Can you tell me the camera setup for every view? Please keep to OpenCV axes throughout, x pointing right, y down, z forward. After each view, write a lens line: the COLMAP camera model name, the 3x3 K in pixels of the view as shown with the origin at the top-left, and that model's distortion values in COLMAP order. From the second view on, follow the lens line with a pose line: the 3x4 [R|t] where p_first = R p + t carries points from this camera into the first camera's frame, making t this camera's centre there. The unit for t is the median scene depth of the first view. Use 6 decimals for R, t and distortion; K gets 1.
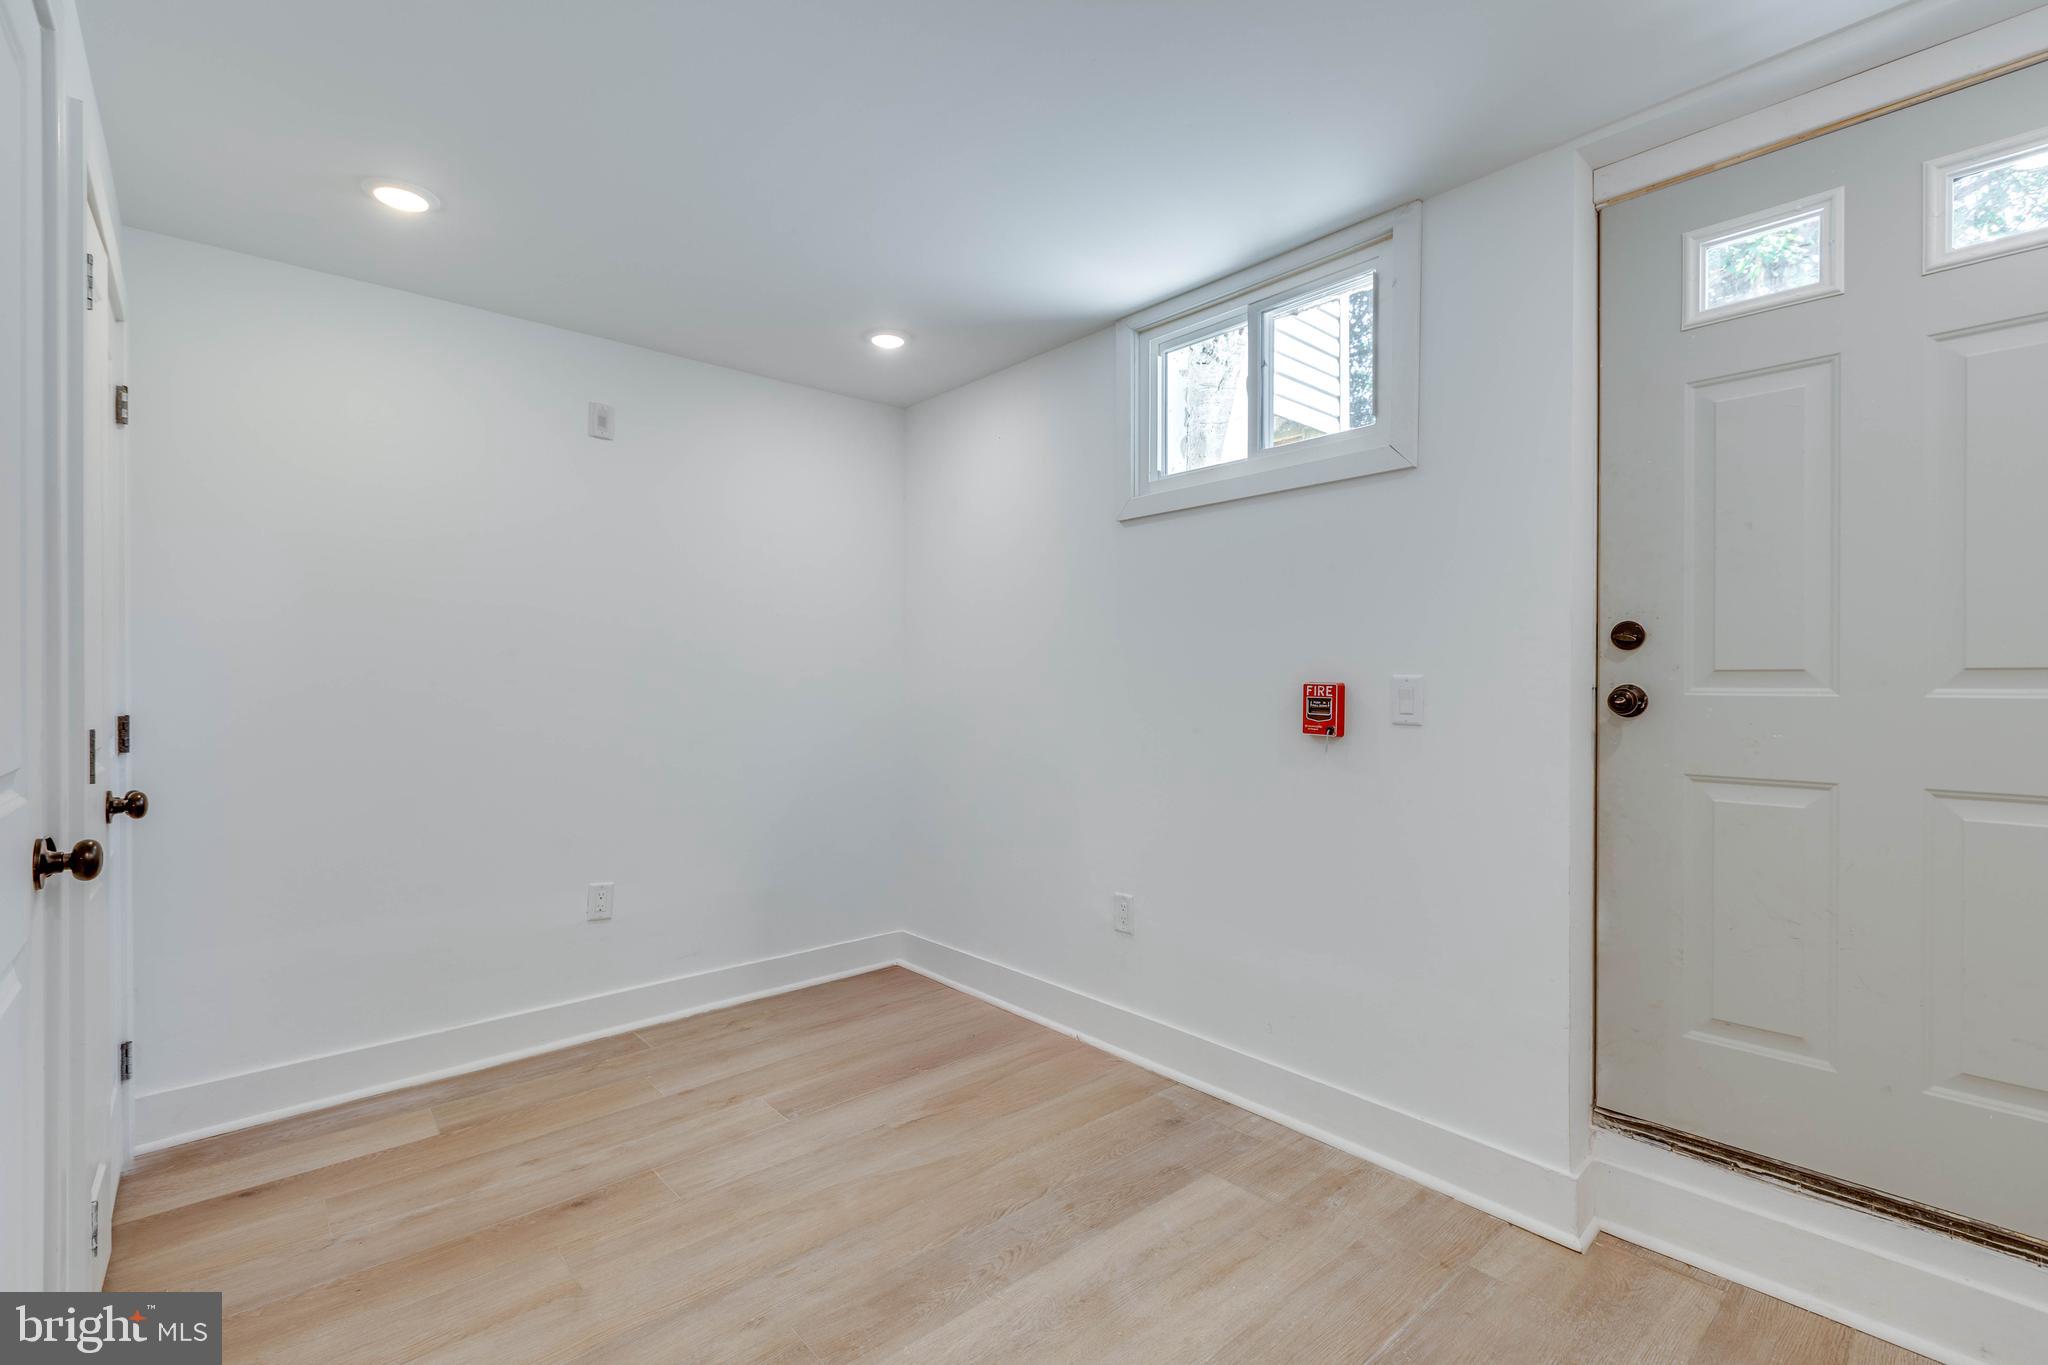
lens RADIAL K [[1127.0, 0, 972.0], [0, 1127.0, 682.0], [0, 0, 1]] dist [0.002777, 0.000225]
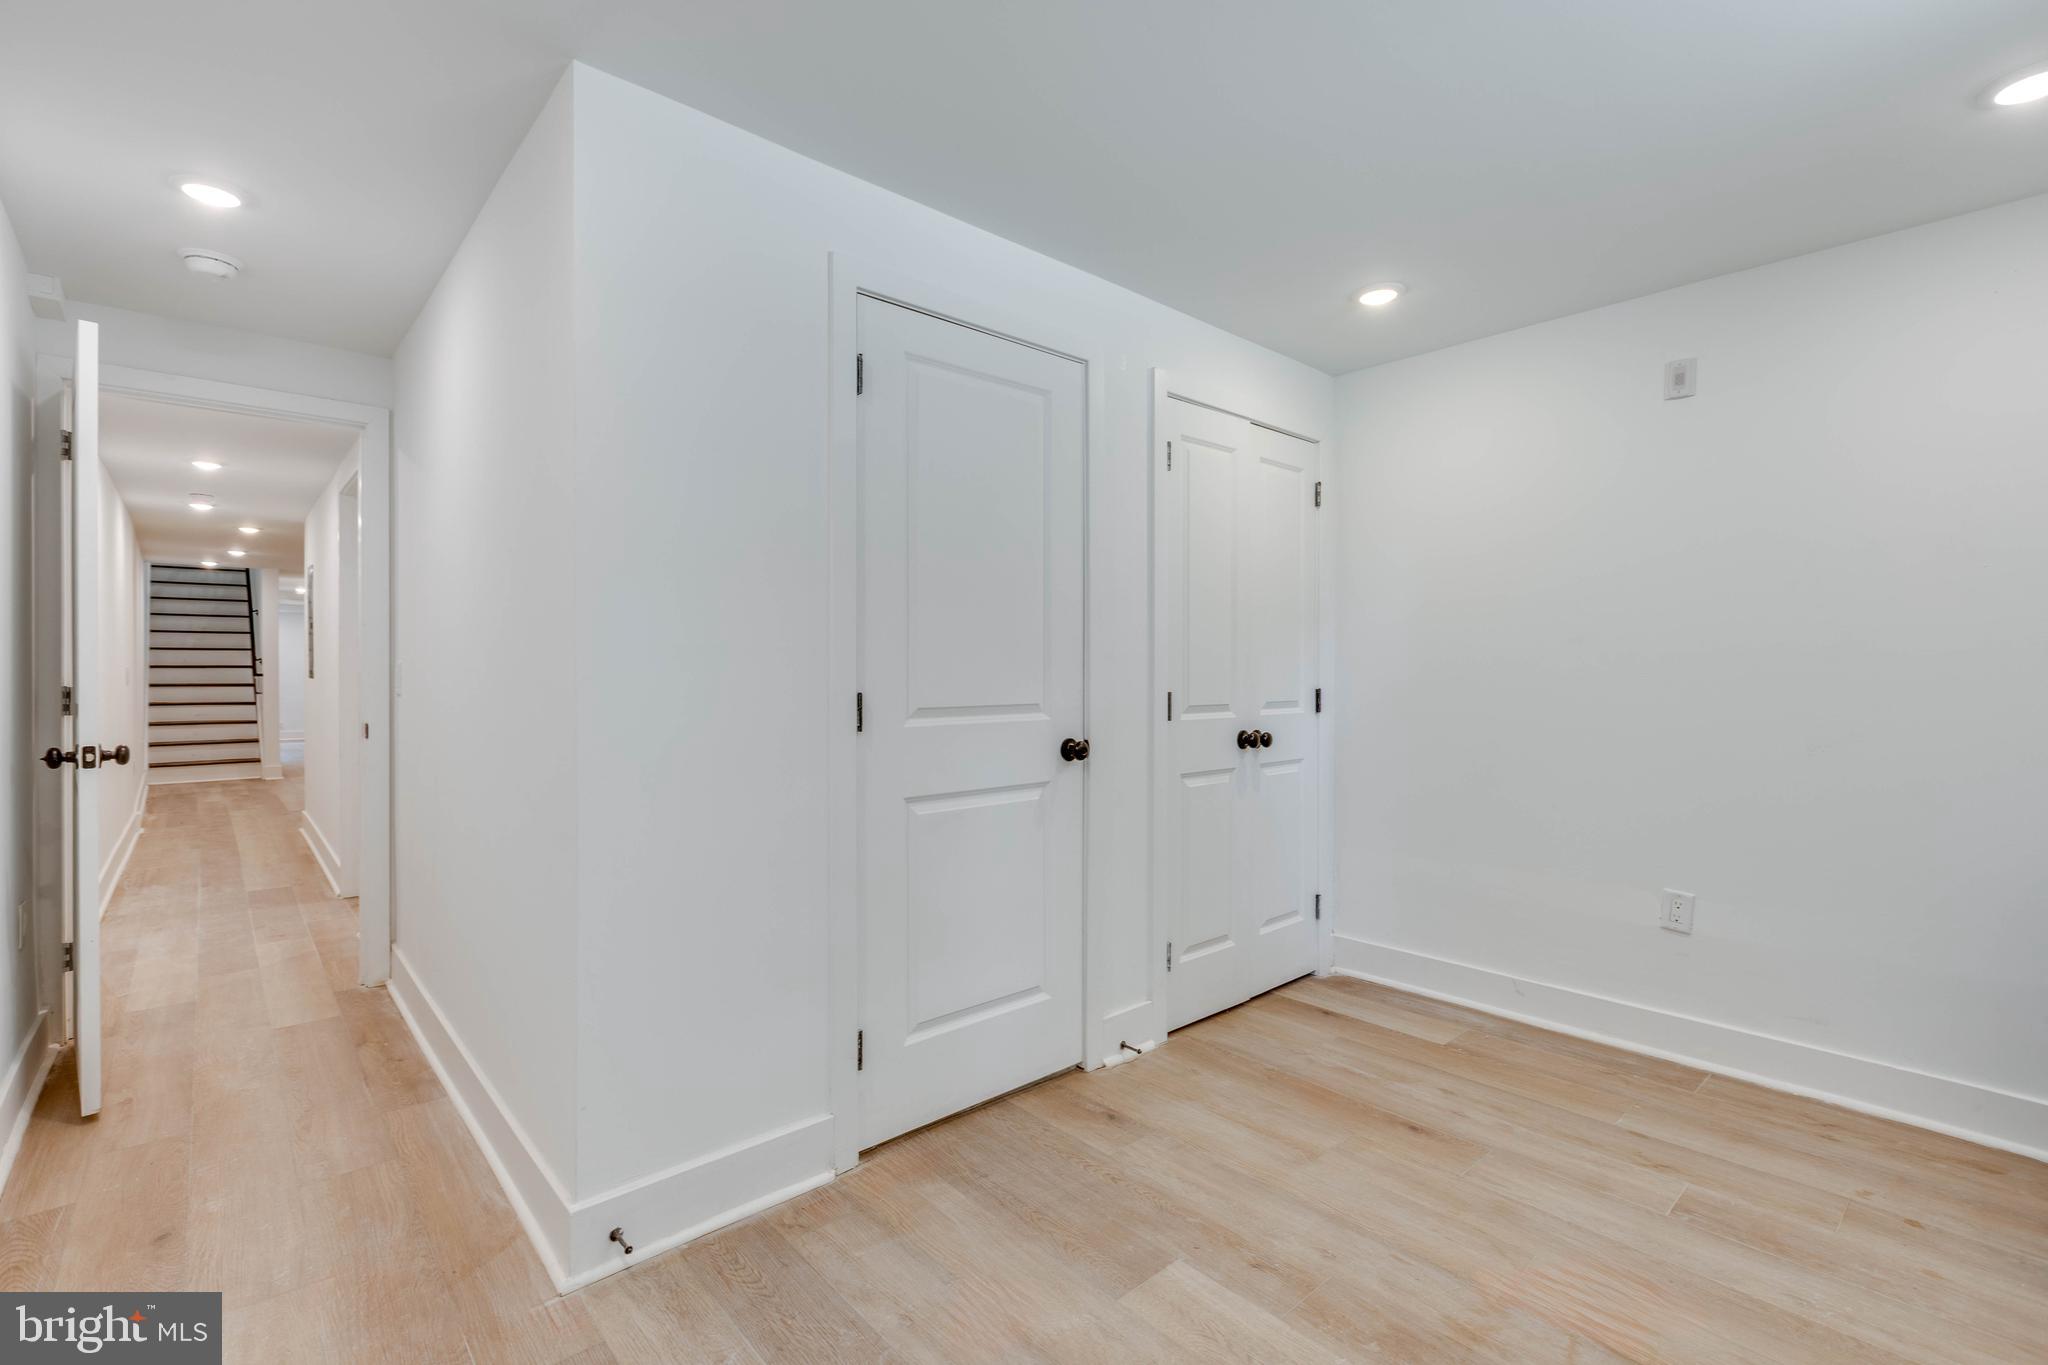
lens RADIAL K [[1127.0, 0, 972.0], [0, 1127.0, 682.0], [0, 0, 1]] dist [0.002777, 0.000225]
pose [[-0.211789, 0.007769, -0.977285, 0.795249], [-0.005104, 0.999946, 0.009055, 0.006609], [0.977302, 0.006905, -0.211738, 0.754341]]
